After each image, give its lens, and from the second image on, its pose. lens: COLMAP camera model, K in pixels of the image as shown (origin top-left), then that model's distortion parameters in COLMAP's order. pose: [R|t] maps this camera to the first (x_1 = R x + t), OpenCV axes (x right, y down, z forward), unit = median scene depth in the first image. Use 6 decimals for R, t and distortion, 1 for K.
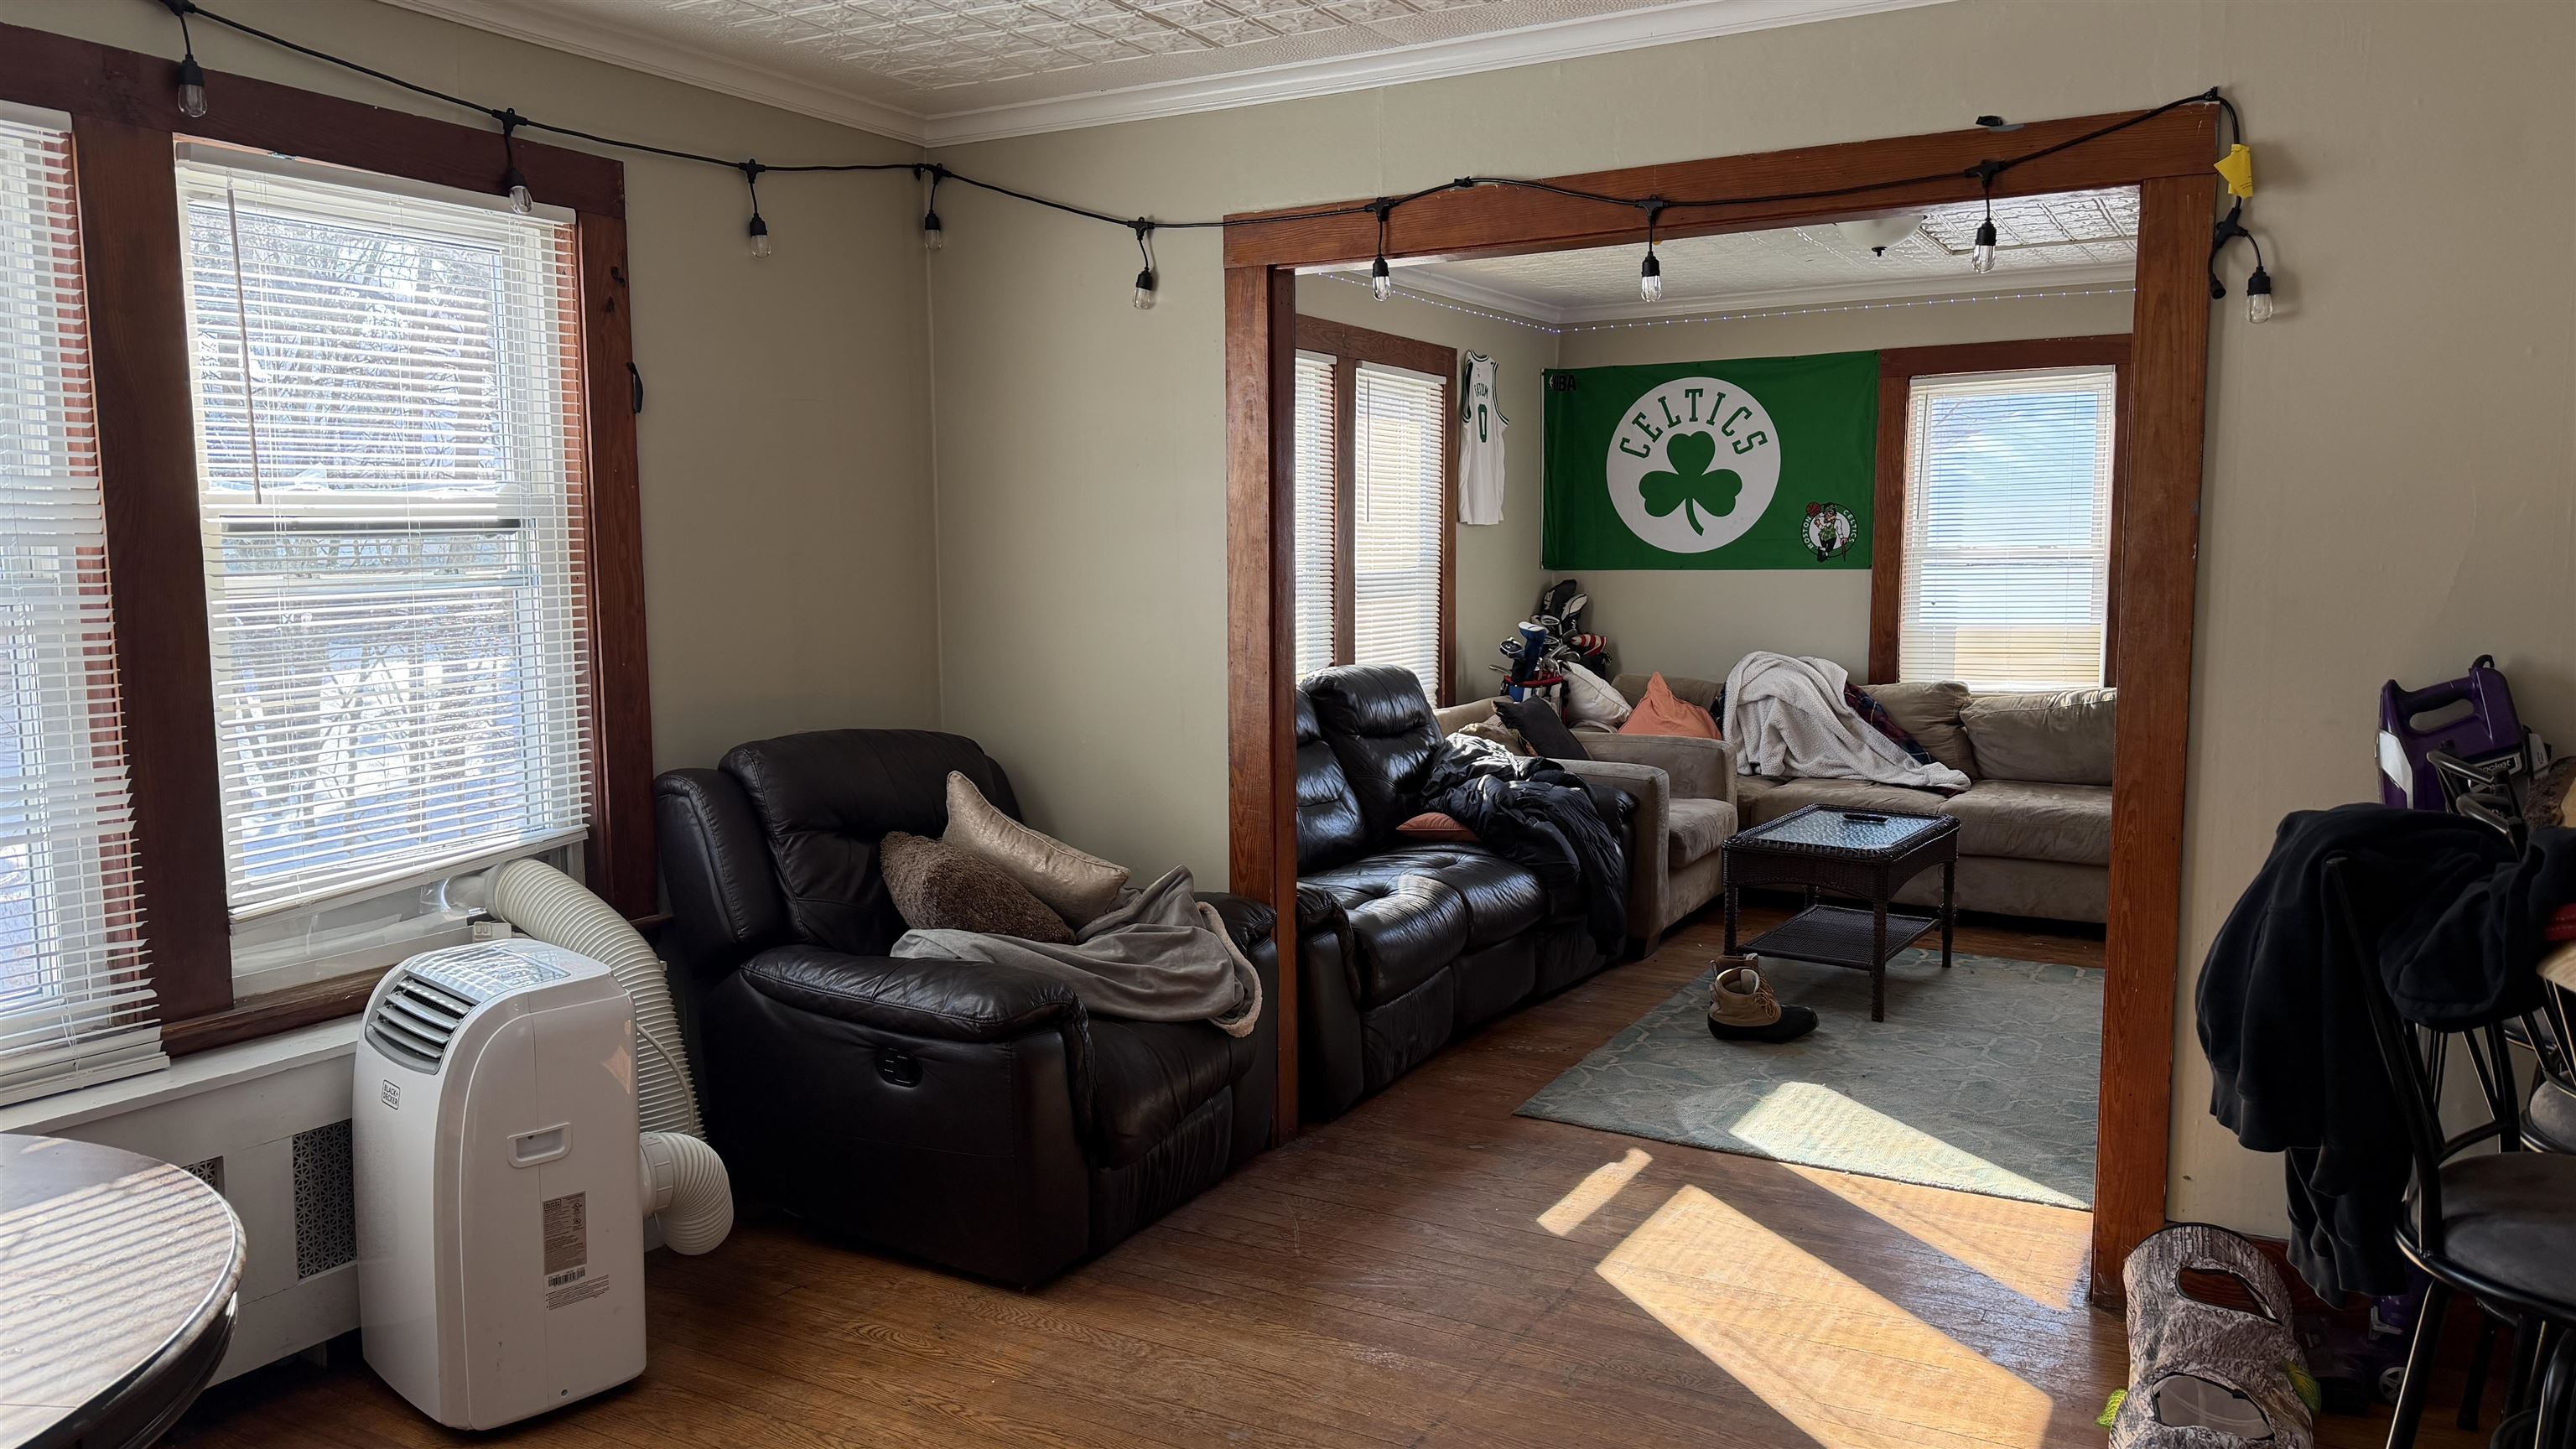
lens RADIAL K [[1789.8, 0, 1305.4], [0, 1789.8, 723.7], [0, 0, 1]] dist [0.071315, -0.093859]
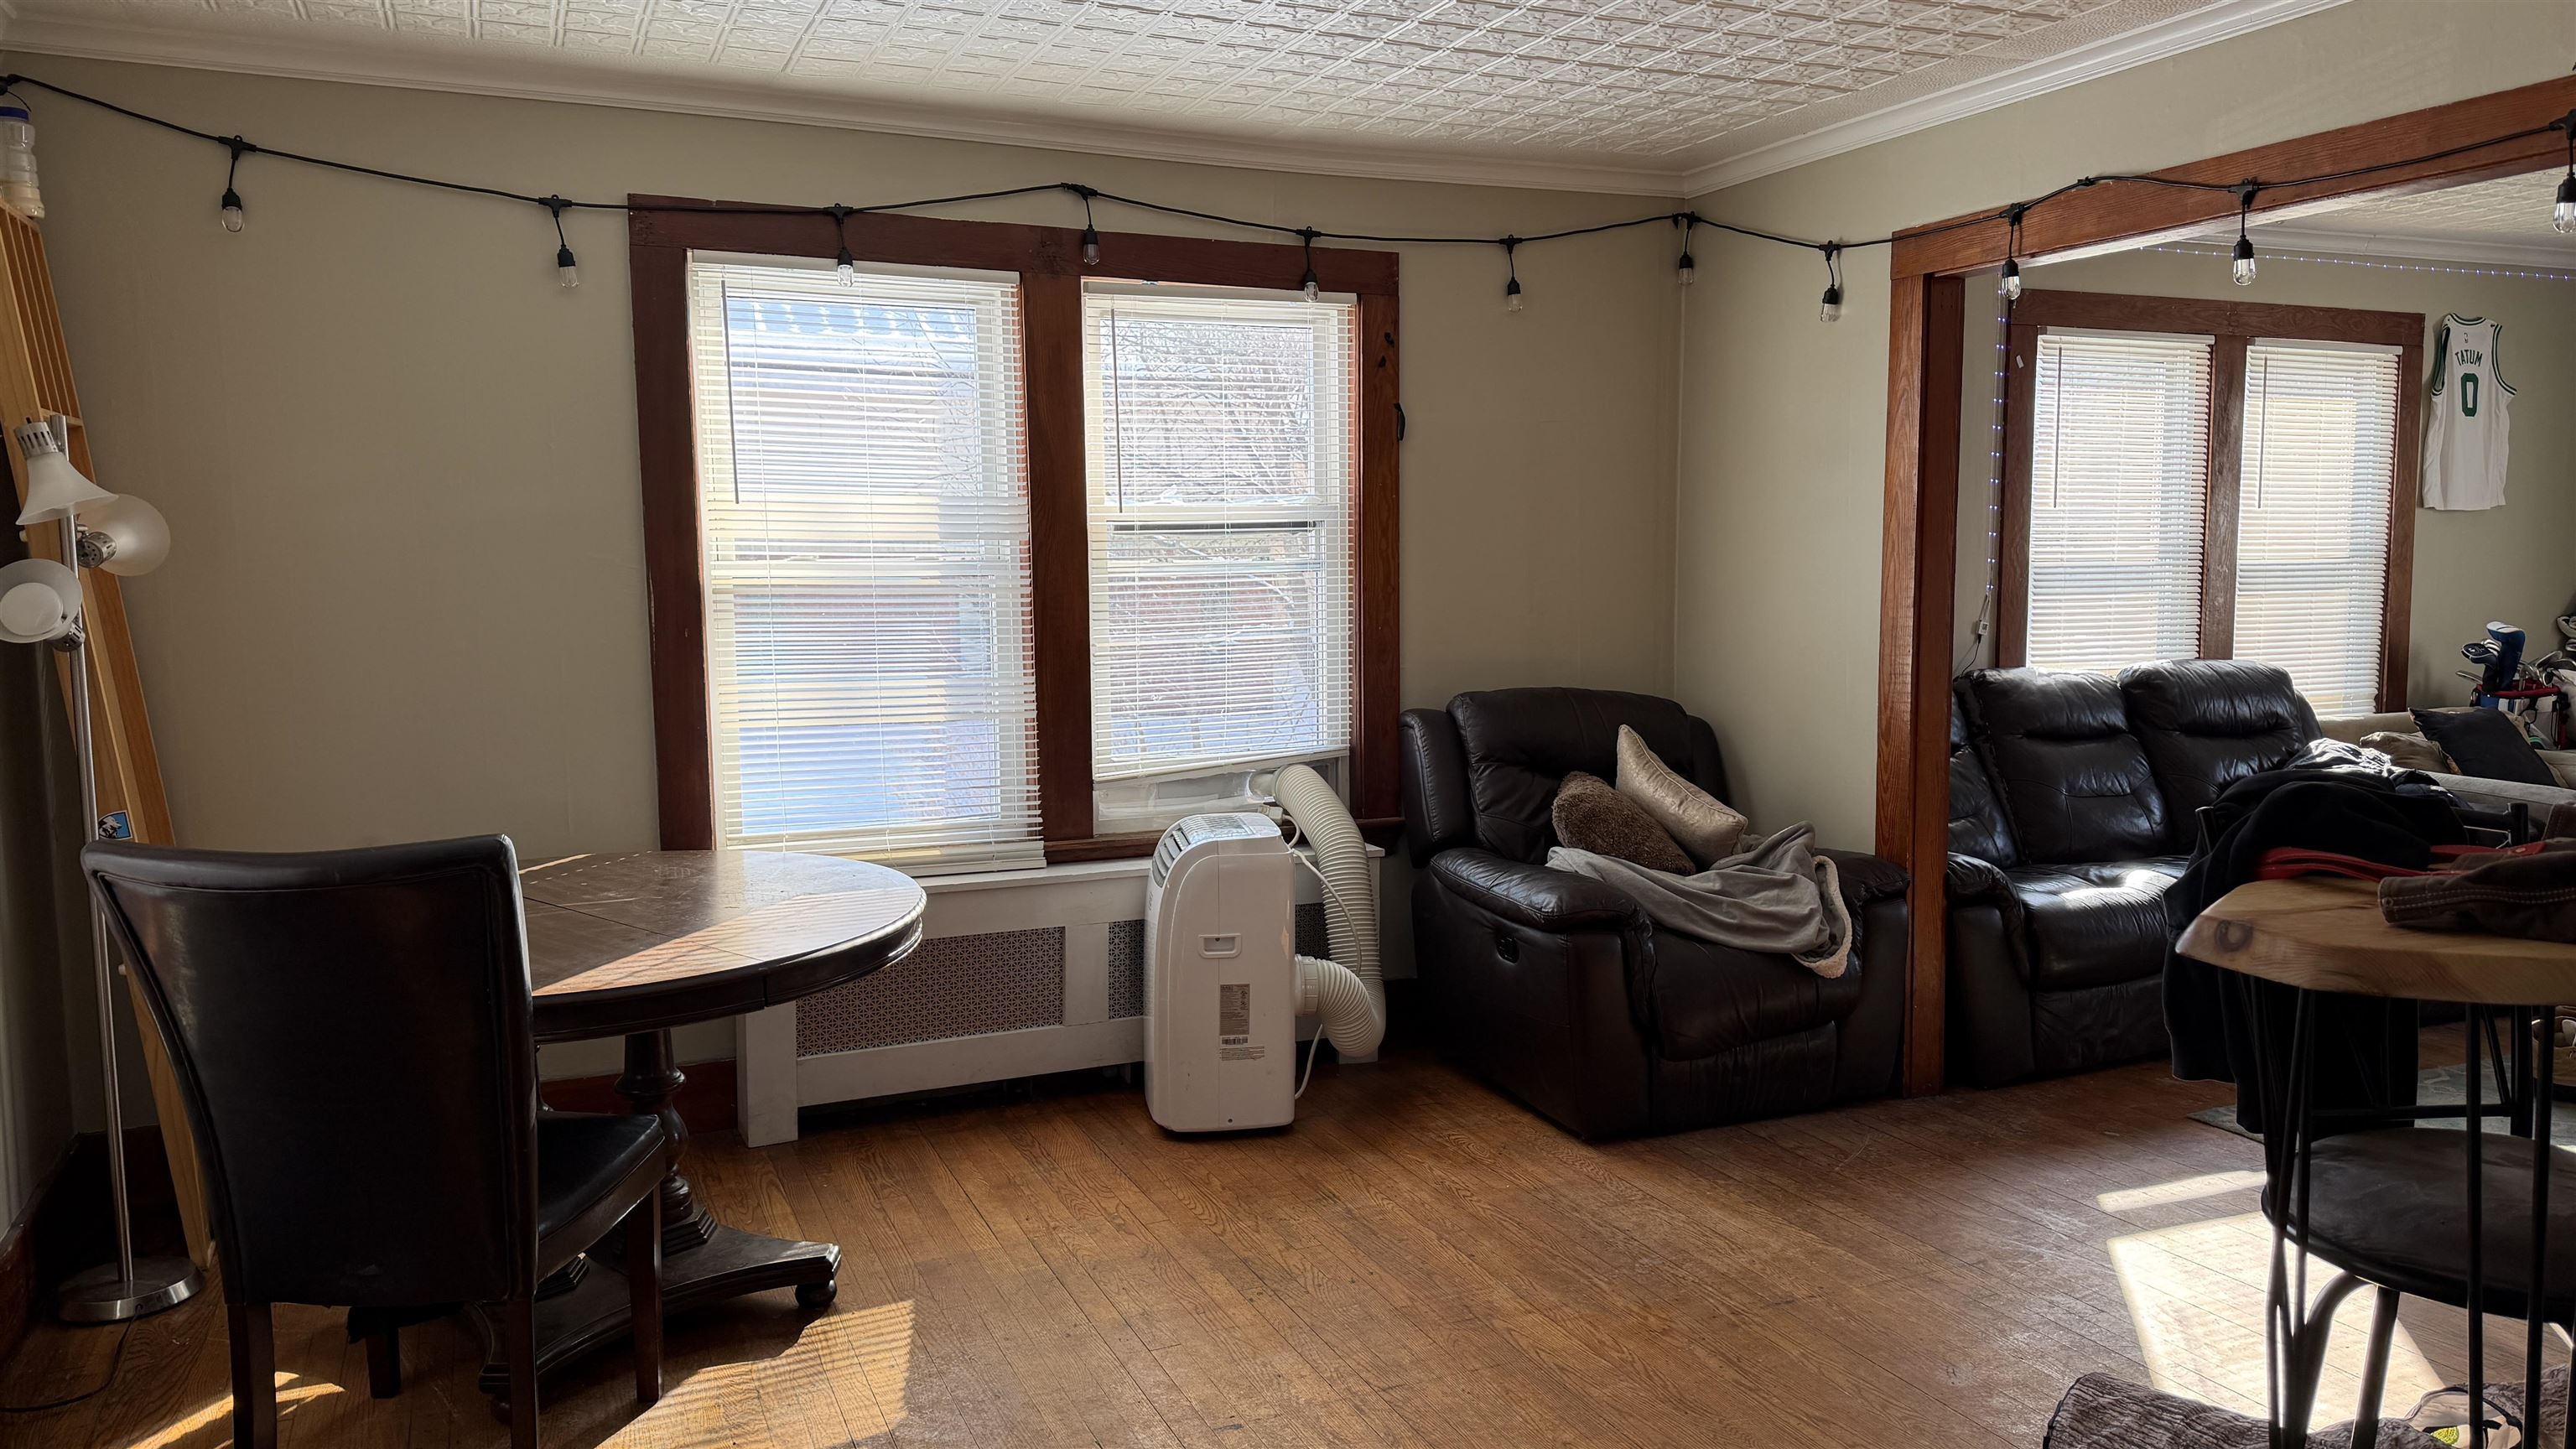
lens RADIAL K [[1789.8, 0, 1287.9], [0, 1789.8, 718.5], [0, 0, 1]] dist [0.071315, -0.093859]
pose [[0.793336, 0.056109, -0.606192, 0.377470], [-0.057283, 0.998206, 0.017427, 0.015013], [0.606083, 0.020899, 0.795127, -0.097786]]
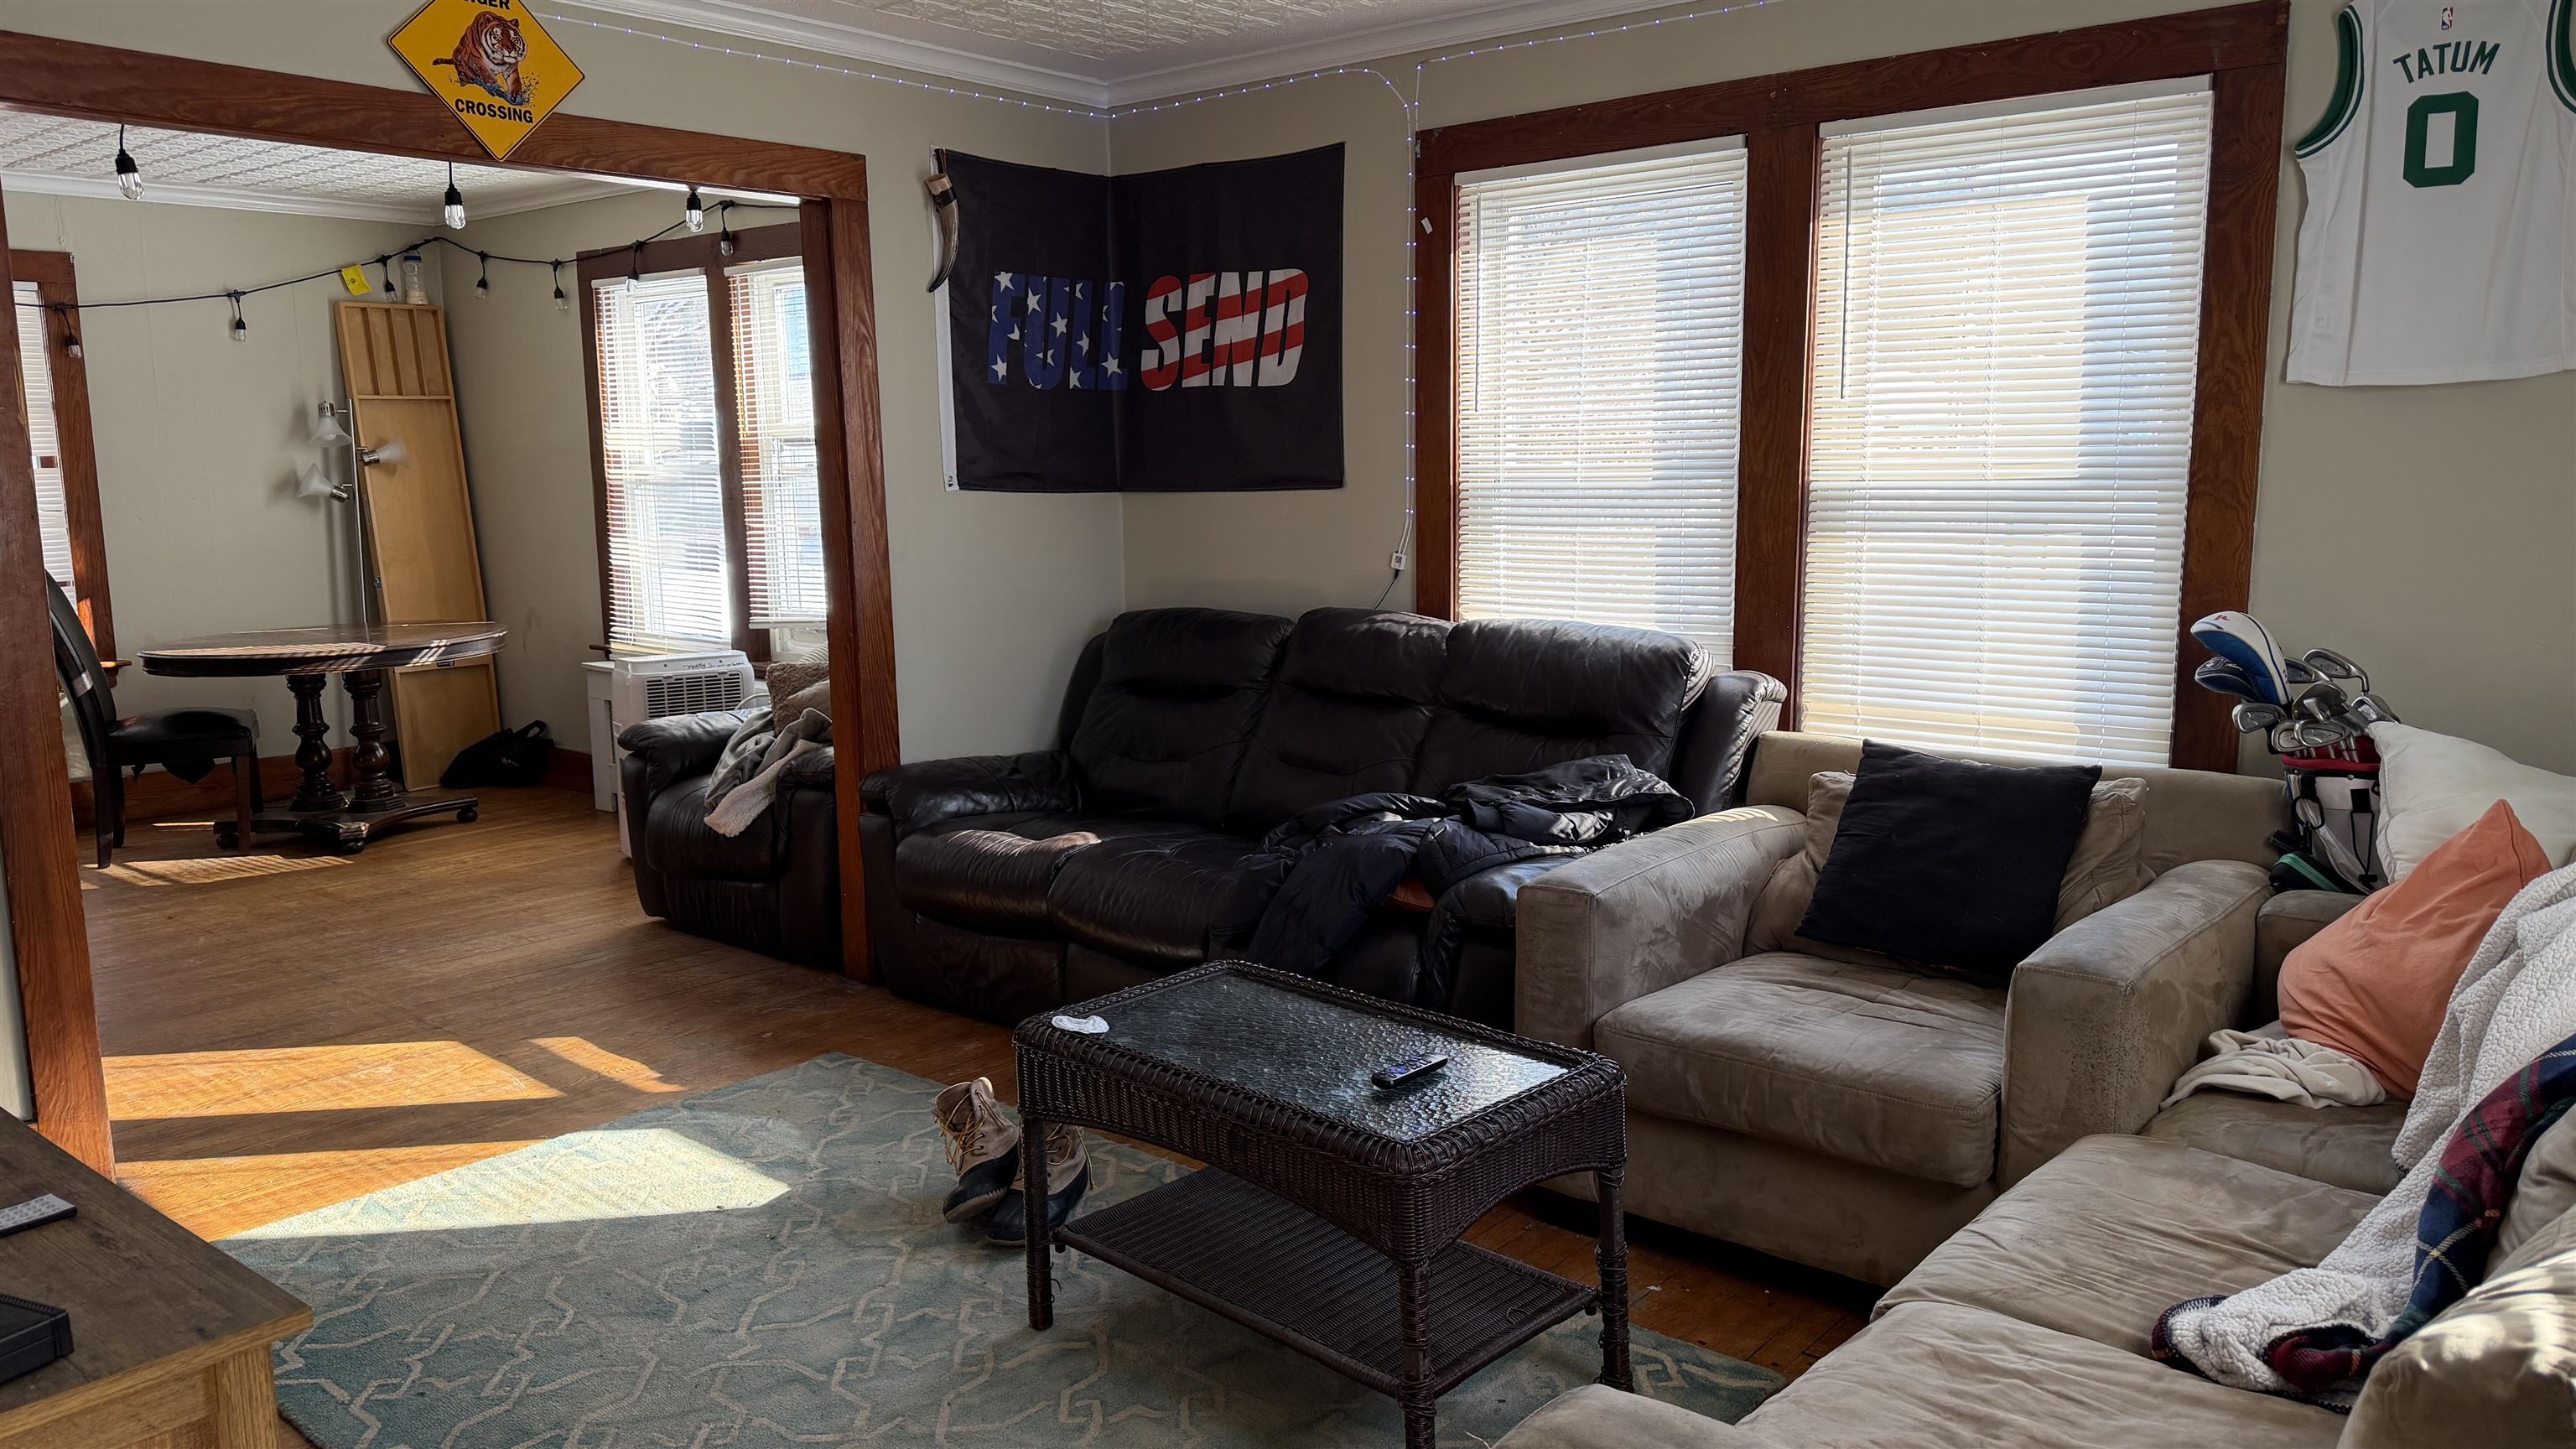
lens RADIAL K [[1789.8, 0, 1291.9], [0, 1789.8, 715.1], [0, 0, 1]] dist [0.071315, -0.093859]
pose [[-0.181481, 0.161895, -0.969977, 1.185162], [-0.076926, 0.980996, 0.178127, -0.183962], [0.980381, 0.106943, -0.165578, 1.668596]]
